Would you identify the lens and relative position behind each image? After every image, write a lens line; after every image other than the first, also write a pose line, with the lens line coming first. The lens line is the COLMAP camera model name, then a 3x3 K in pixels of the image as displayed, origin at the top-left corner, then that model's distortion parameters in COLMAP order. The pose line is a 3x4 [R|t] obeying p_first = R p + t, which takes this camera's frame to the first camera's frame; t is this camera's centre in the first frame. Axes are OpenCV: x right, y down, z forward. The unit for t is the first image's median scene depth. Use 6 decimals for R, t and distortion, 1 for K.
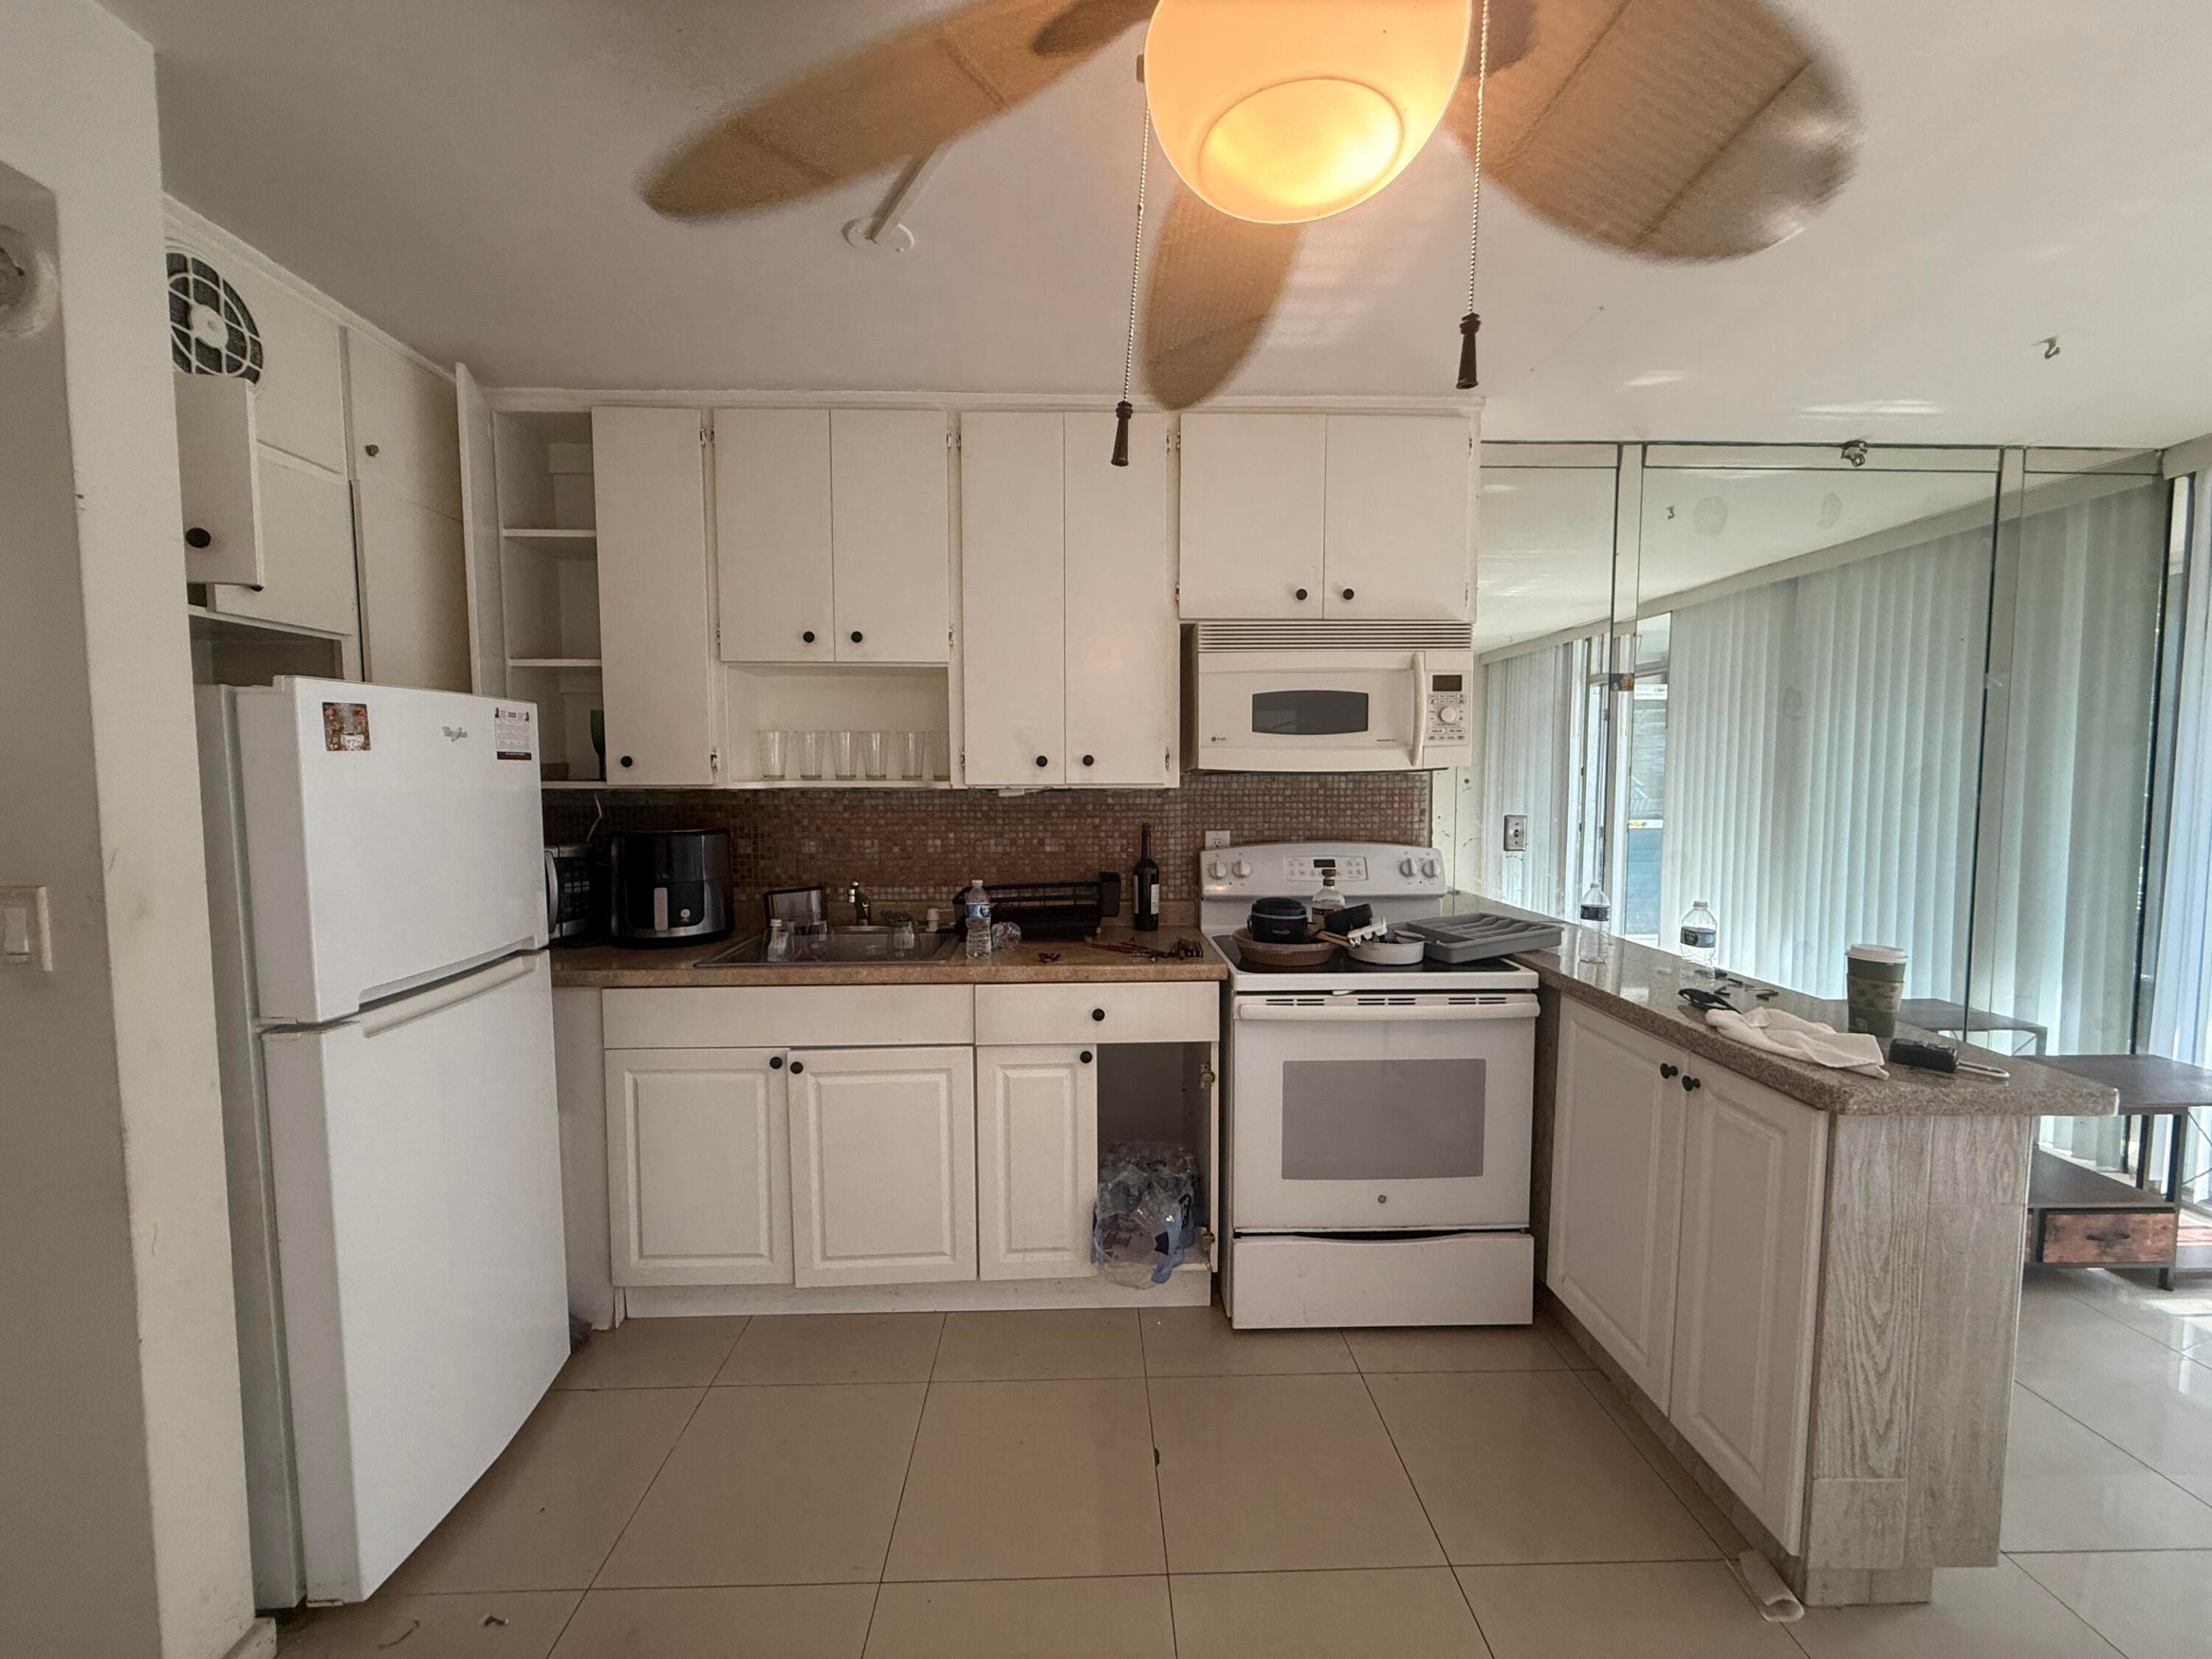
lens RADIAL K [[878.9, 0, 1102.9], [0, 878.9, 828.6], [0, 0, 1]] dist [0.000357, 0.000599]
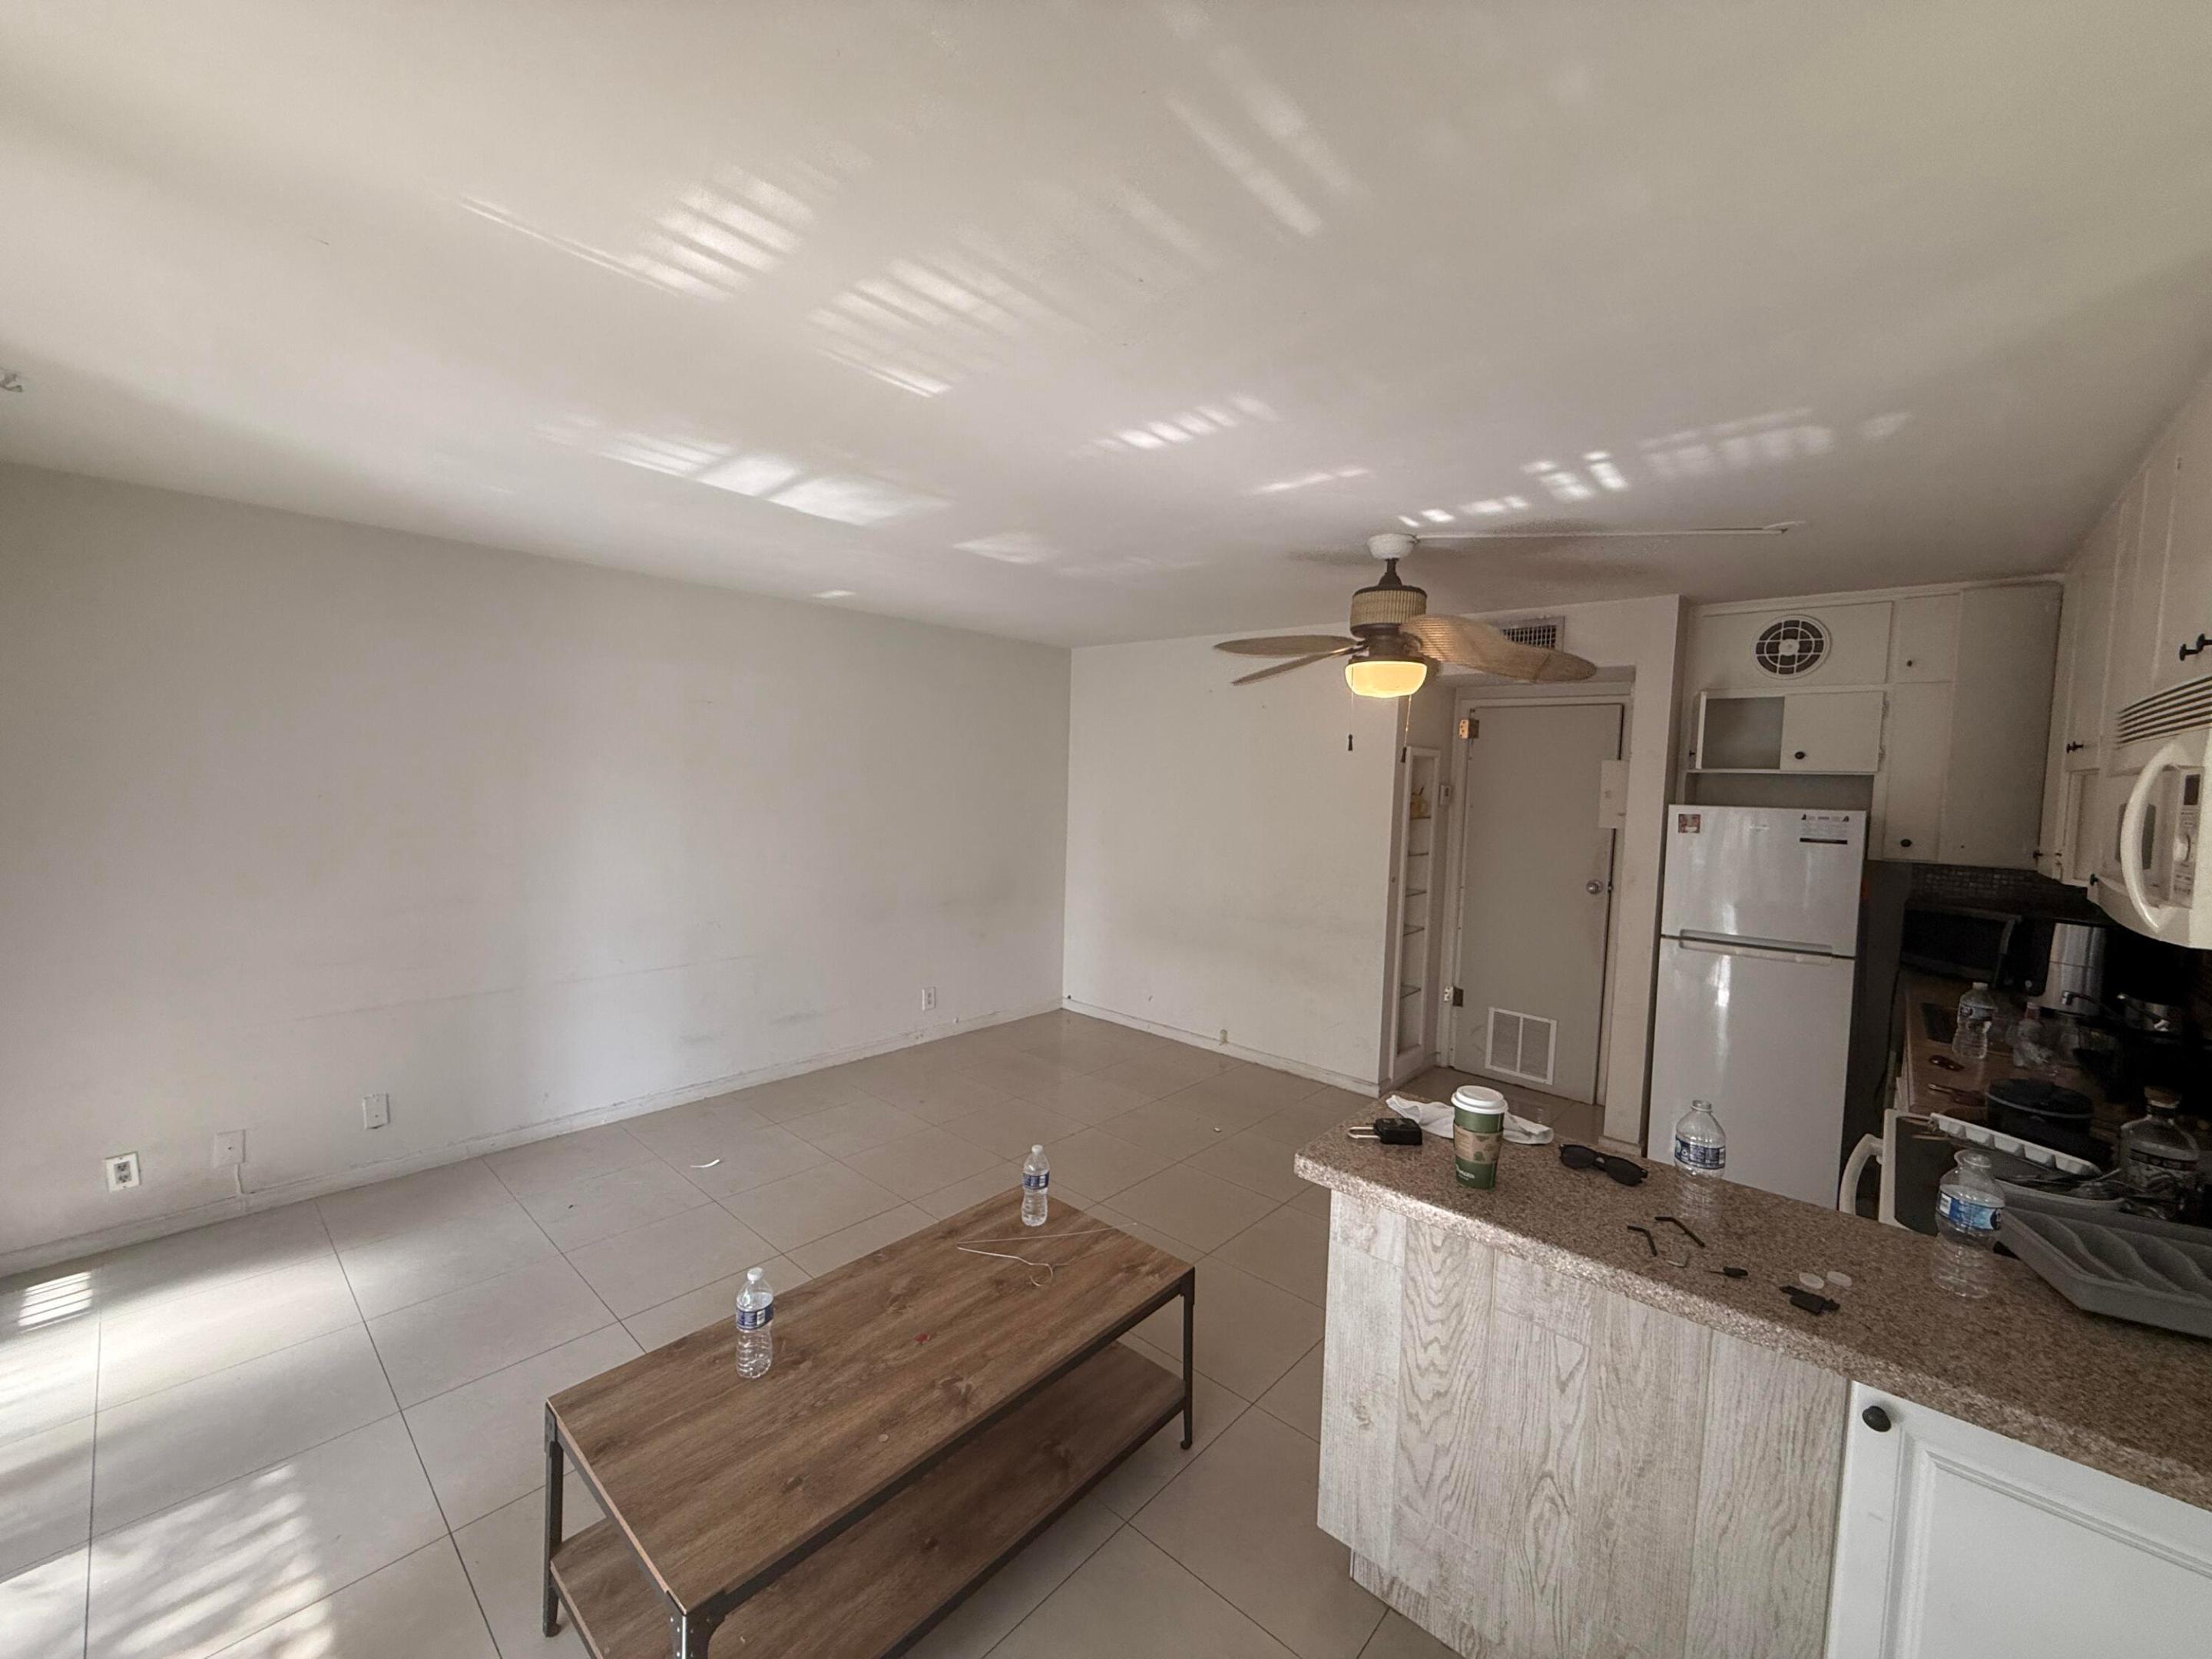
lens RADIAL K [[883.2, 0, 1107.4], [0, 883.2, 835.9], [0, 0, 1]] dist [-0.000202, 0.000113]
pose [[-0.689219, 0.036014, -0.723658, 1.270301], [-0.074596, 0.989930, 0.120311, -0.156773], [0.720703, 0.136903, -0.679592, 0.915623]]
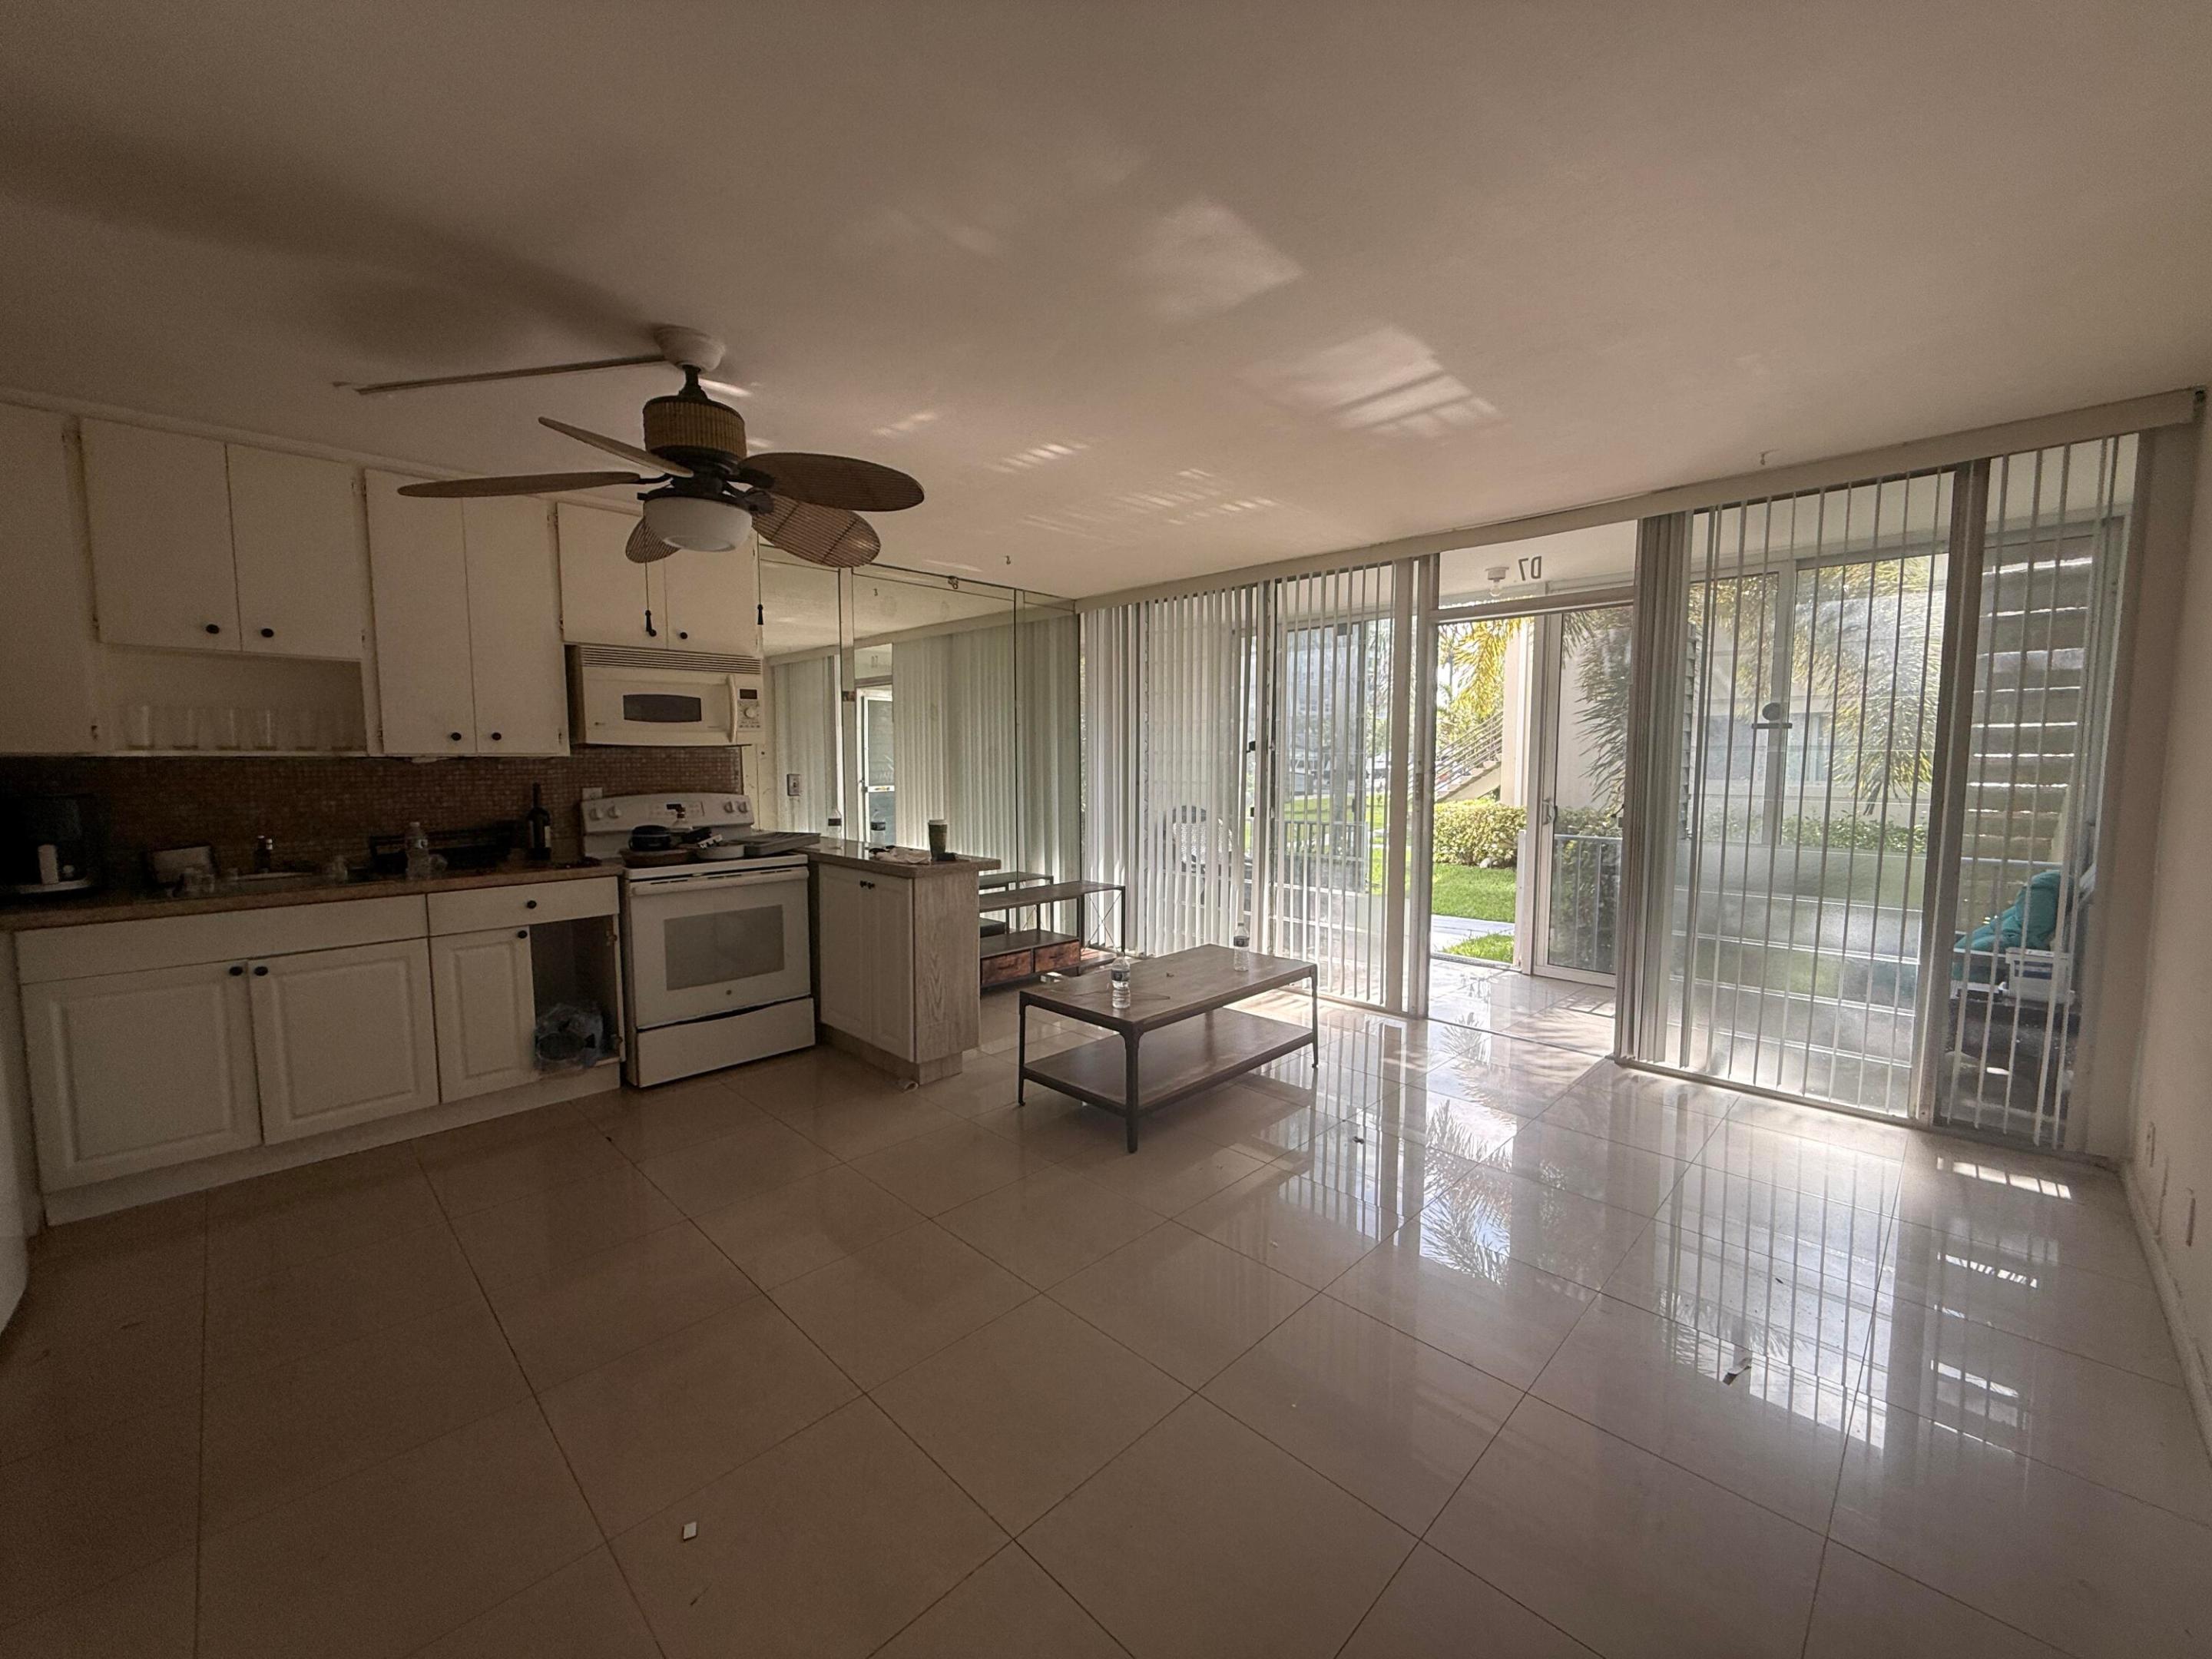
lens RADIAL K [[878.9, 0, 1102.9], [0, 878.9, 828.6], [0, 0, 1]] dist [0.000357, 0.000599]
pose [[0.723707, -0.055866, 0.687843, -0.300413], [0.044306, 0.998423, 0.034475, 0.066594], [-0.688684, 0.005526, 0.725040, -0.713457]]
